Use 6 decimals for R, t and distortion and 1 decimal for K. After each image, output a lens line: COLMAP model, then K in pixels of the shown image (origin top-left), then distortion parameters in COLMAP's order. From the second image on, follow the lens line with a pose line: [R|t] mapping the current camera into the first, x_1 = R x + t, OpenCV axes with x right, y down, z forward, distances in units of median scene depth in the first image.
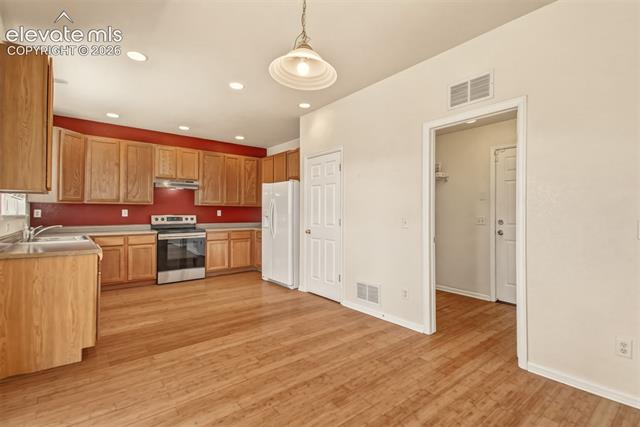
lens RADIAL K [[304.2, 0, 331.6], [0, 304.2, 212.8], [0, 0, 1]] dist [0.042273, -0.006956]
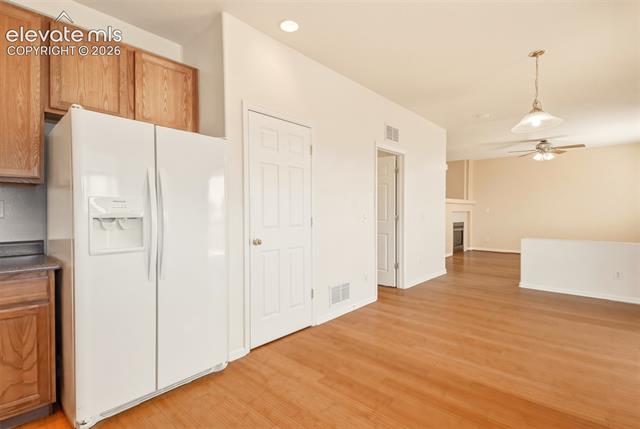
lens RADIAL K [[304.2, 0, 314.8], [0, 304.2, 214.3], [0, 0, 1]] dist [0.042273, -0.006956]
pose [[-0.126488, -0.010421, 0.991913, -0.632285], [-0.007763, 0.999925, 0.009515, 0.005076], [-0.991938, -0.006496, -0.126559, 0.932538]]
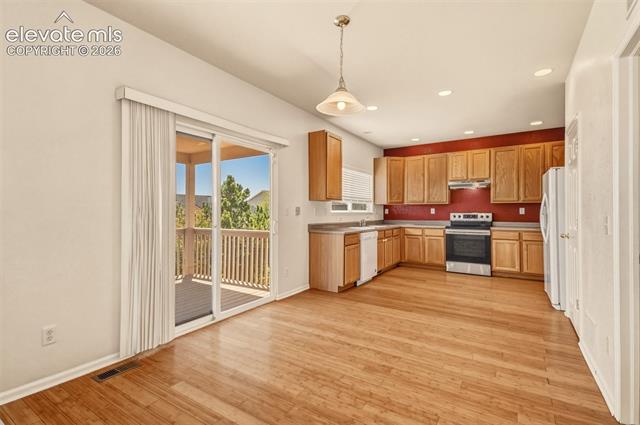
lens RADIAL K [[304.2, 0, 314.7], [0, 304.2, 209.6], [0, 0, 1]] dist [0.042273, -0.006956]
pose [[0.292908, -0.007527, -0.956111, 0.454276], [0.002808, 0.999971, -0.007012, 0.001929], [0.956137, -0.000631, 0.292921, 0.187556]]
